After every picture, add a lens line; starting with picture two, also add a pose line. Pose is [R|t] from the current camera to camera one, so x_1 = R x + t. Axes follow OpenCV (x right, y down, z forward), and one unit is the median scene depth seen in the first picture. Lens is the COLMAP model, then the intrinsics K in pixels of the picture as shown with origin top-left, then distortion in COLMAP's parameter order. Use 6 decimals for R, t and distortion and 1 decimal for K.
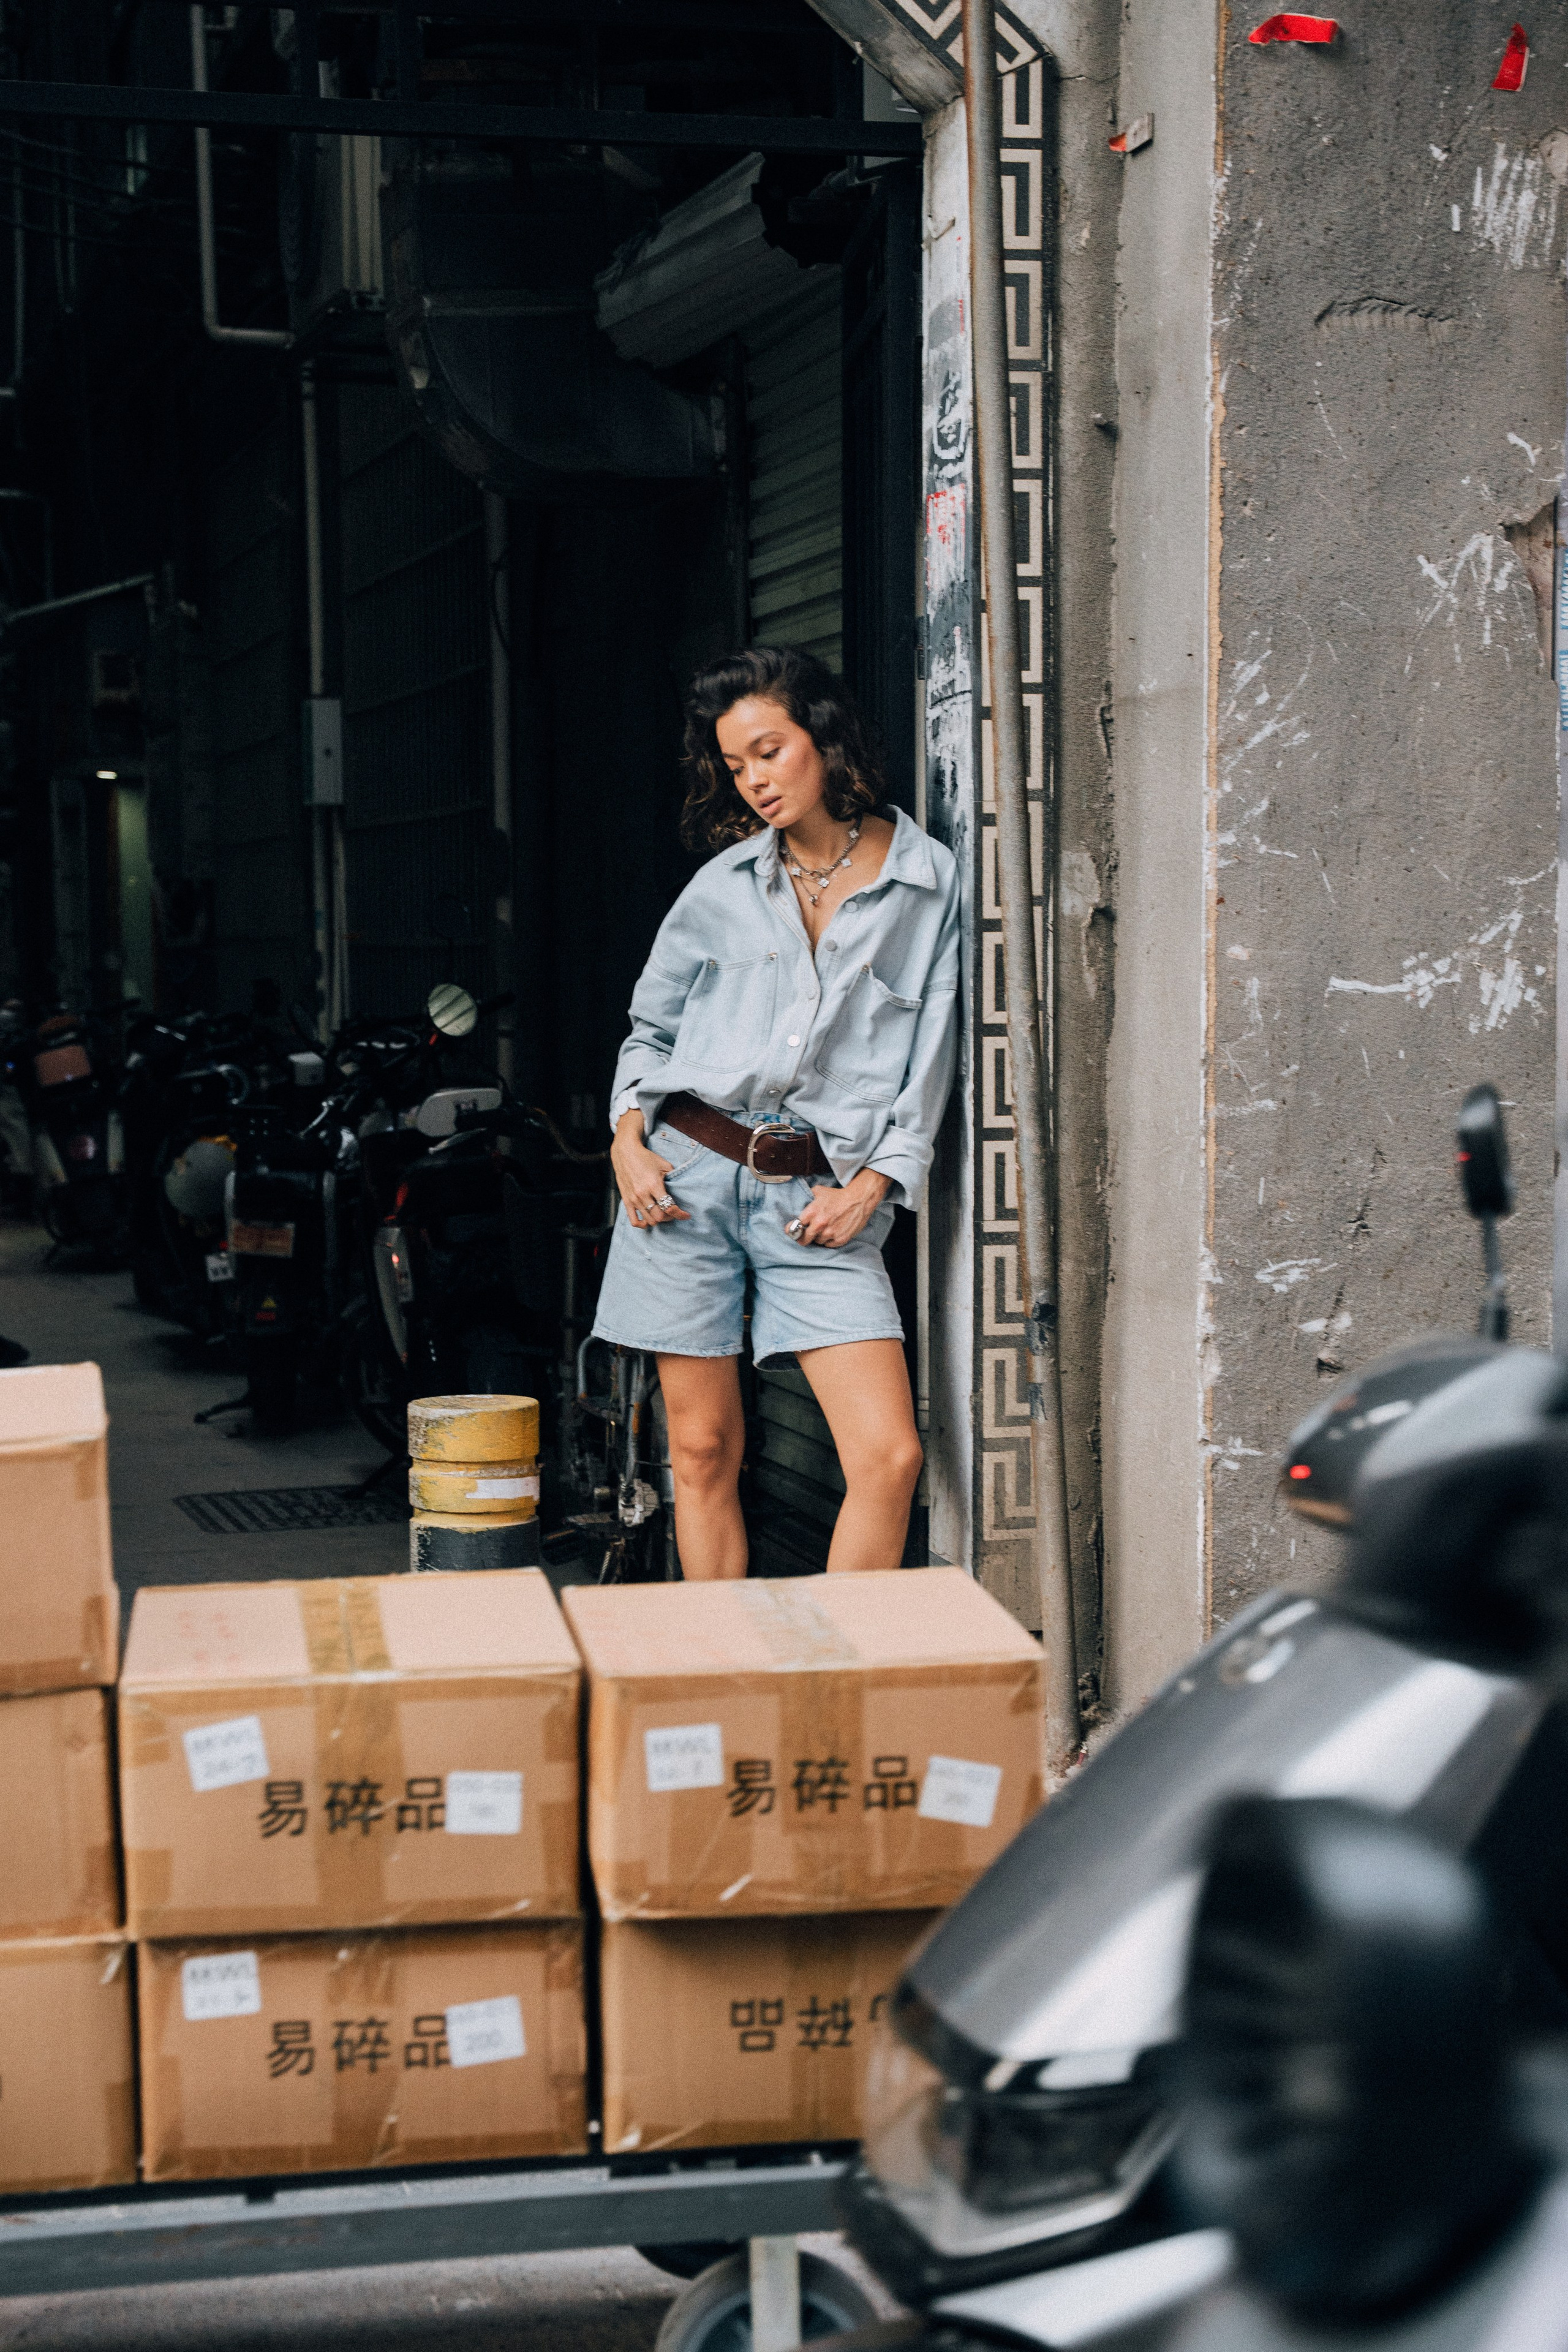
lens RADIAL K [[4086.5, 0, 789.2], [0, 4086.5, 1279.6], [0, 0, 1]] dist [0.136243, 0.203871]
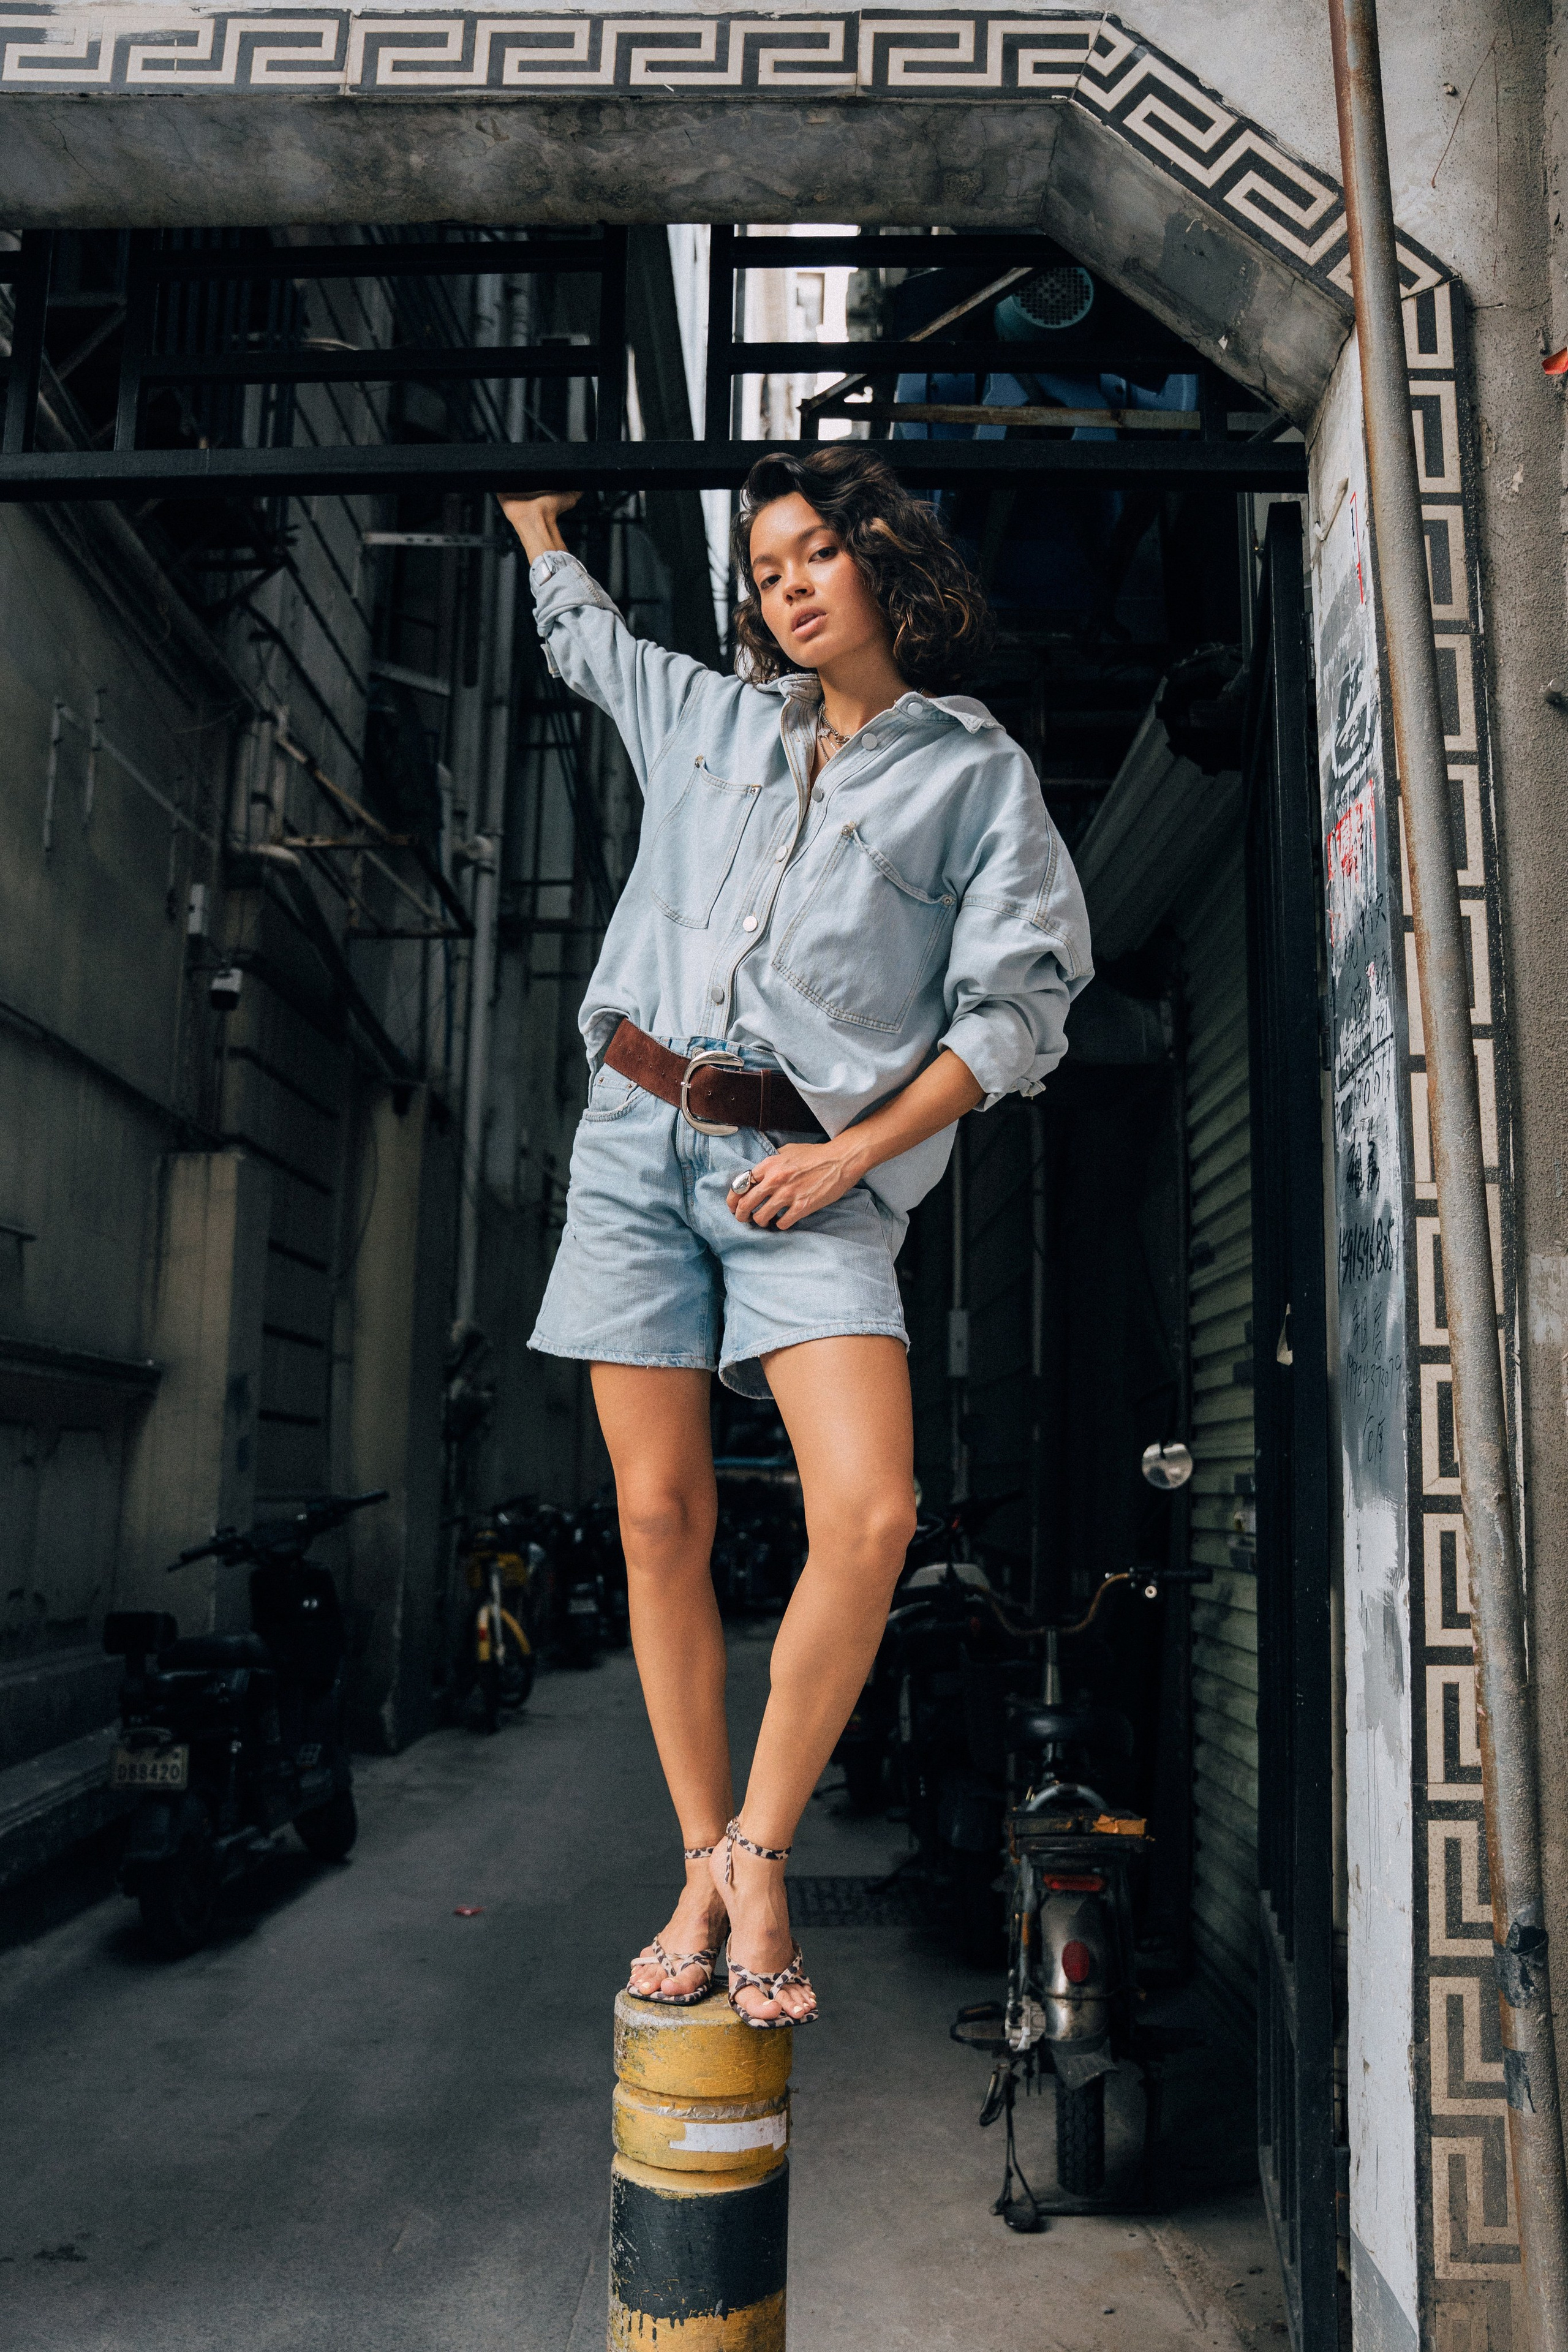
lens RADIAL K [[1934.7, 0, 789.1], [0, 1934.7, 1186.9], [0, 0, 1]] dist [-0.150993, 0.153773]
pose [[0.967767, -0.014762, -0.251414, 0.024988], [-0.044777, 0.972290, -0.229449, -0.034291], [0.247834, 0.233310, 0.940289, 0.653401]]
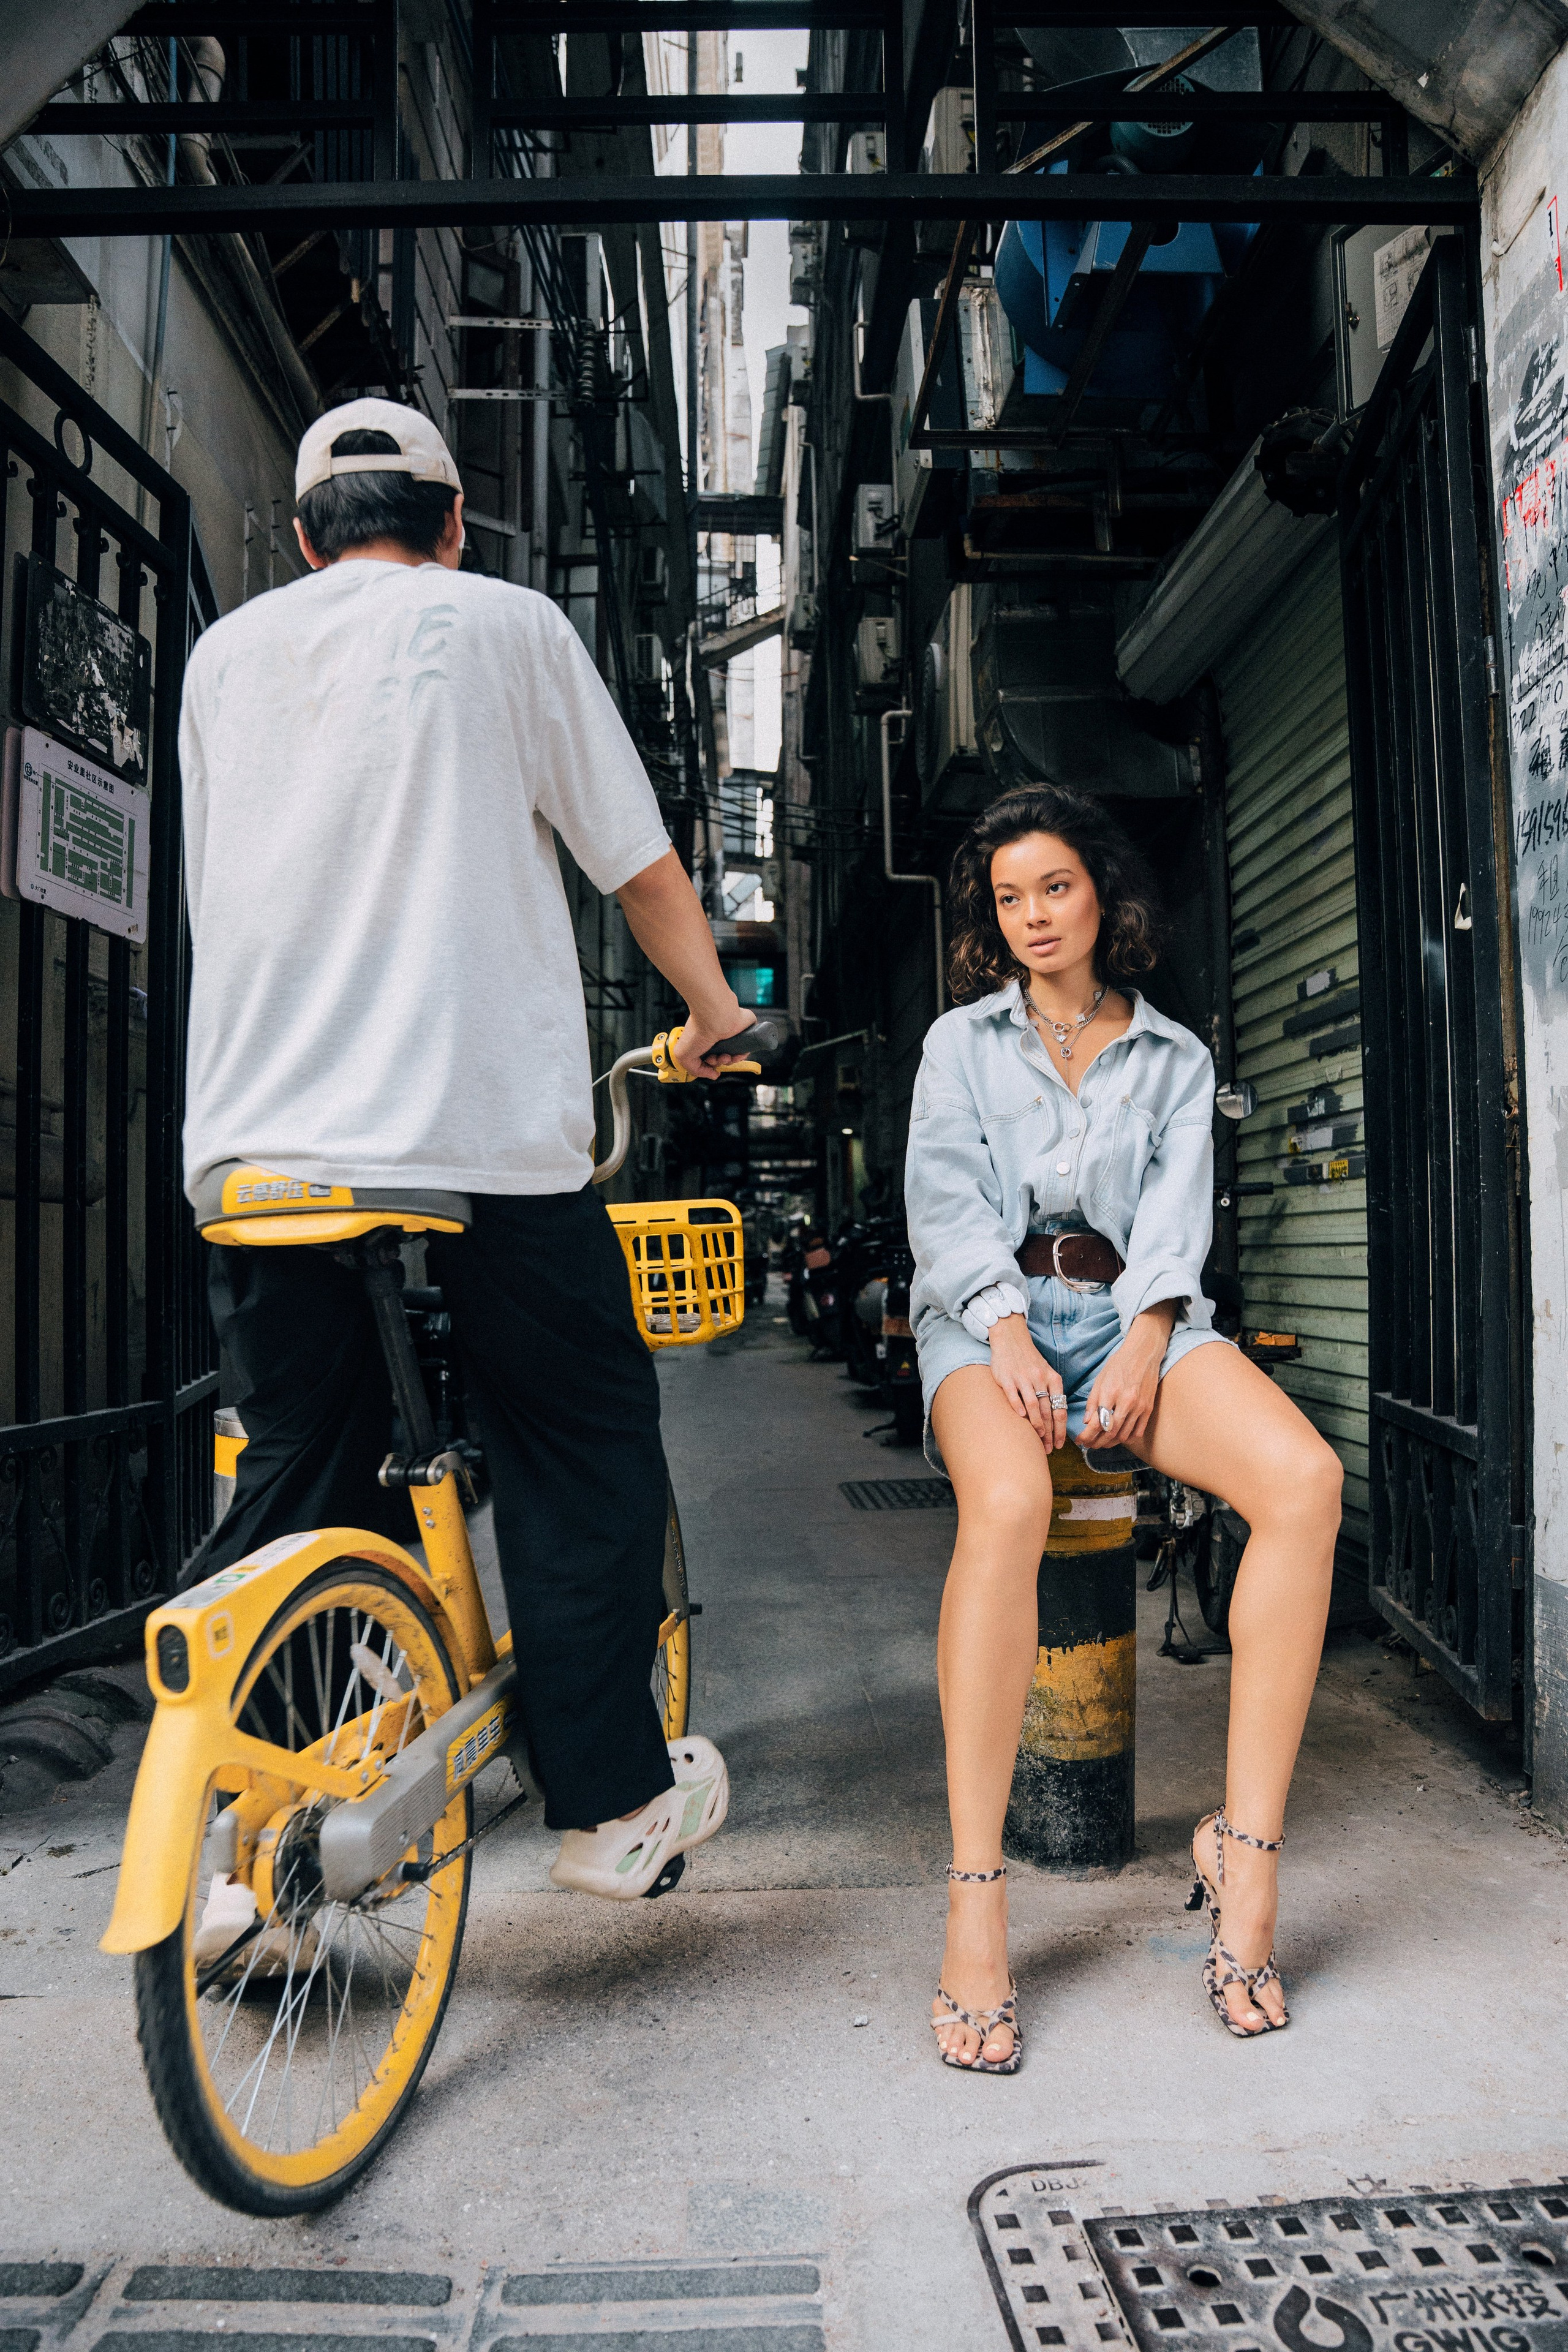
lens RADIAL K [[1616.8, 0, 790.1], [0, 1616.8, 1184.1], [0, 0, 1]] dist [-0.179028, 0.136278]
pose [[0.977231, -0.011674, -0.211856, -0.060619], [-0.014532, 0.992458, -0.121721, 0.023869], [0.211679, 0.122029, 0.969691, 0.633357]]
